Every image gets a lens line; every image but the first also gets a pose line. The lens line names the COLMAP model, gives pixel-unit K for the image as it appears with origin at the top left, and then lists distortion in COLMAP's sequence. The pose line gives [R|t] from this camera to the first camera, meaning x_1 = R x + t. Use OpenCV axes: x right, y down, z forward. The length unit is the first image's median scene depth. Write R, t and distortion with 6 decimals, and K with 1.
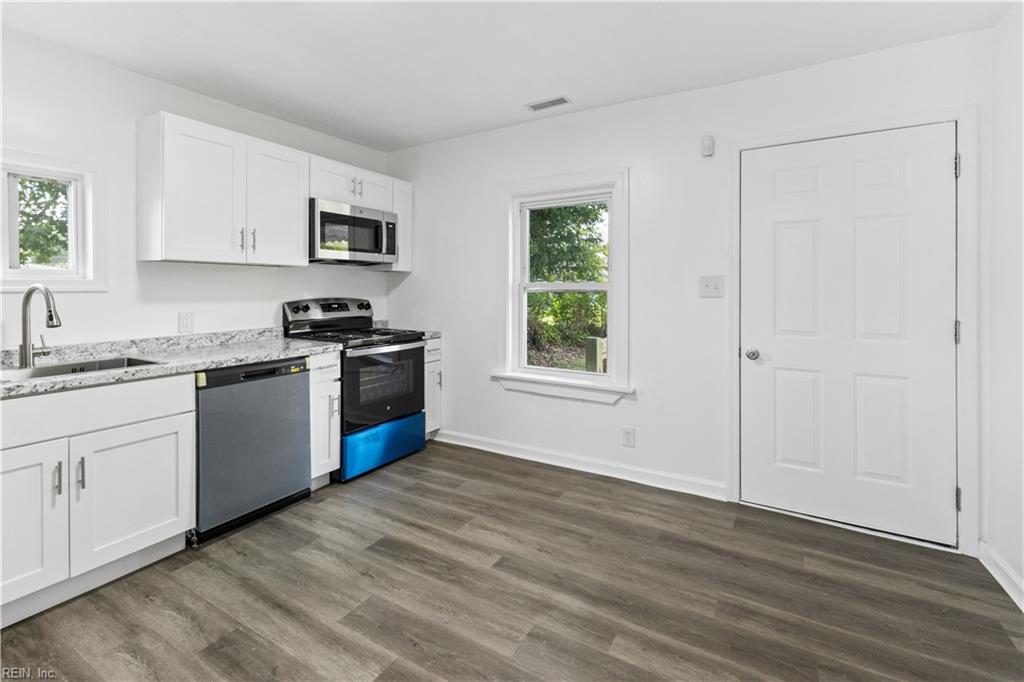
lens RADIAL K [[462.0, 0, 495.1], [0, 462.0, 279.7], [0, 0, 1]] dist [0.010588, -0.002828]
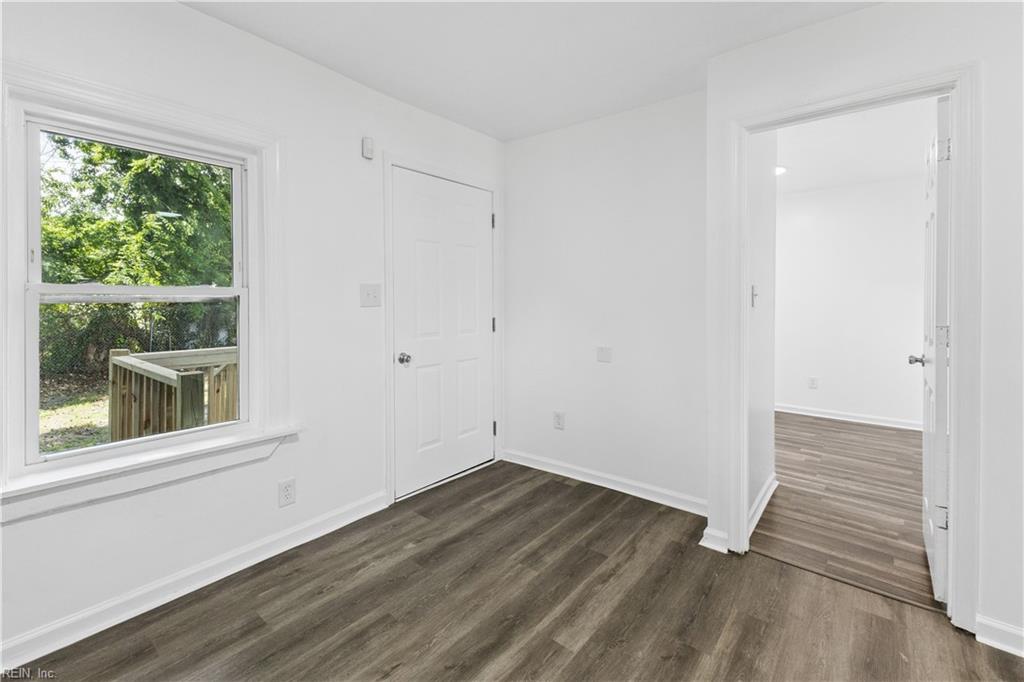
lens RADIAL K [[462.0, 0, 511.8], [0, 462.0, 292.5], [0, 0, 1]] dist [0.010588, -0.002828]
pose [[0.116935, 0.011778, 0.993070, -0.620157], [-0.021485, 0.999726, -0.009327, 0.016144], [-0.992907, -0.020245, 0.117156, 0.800976]]
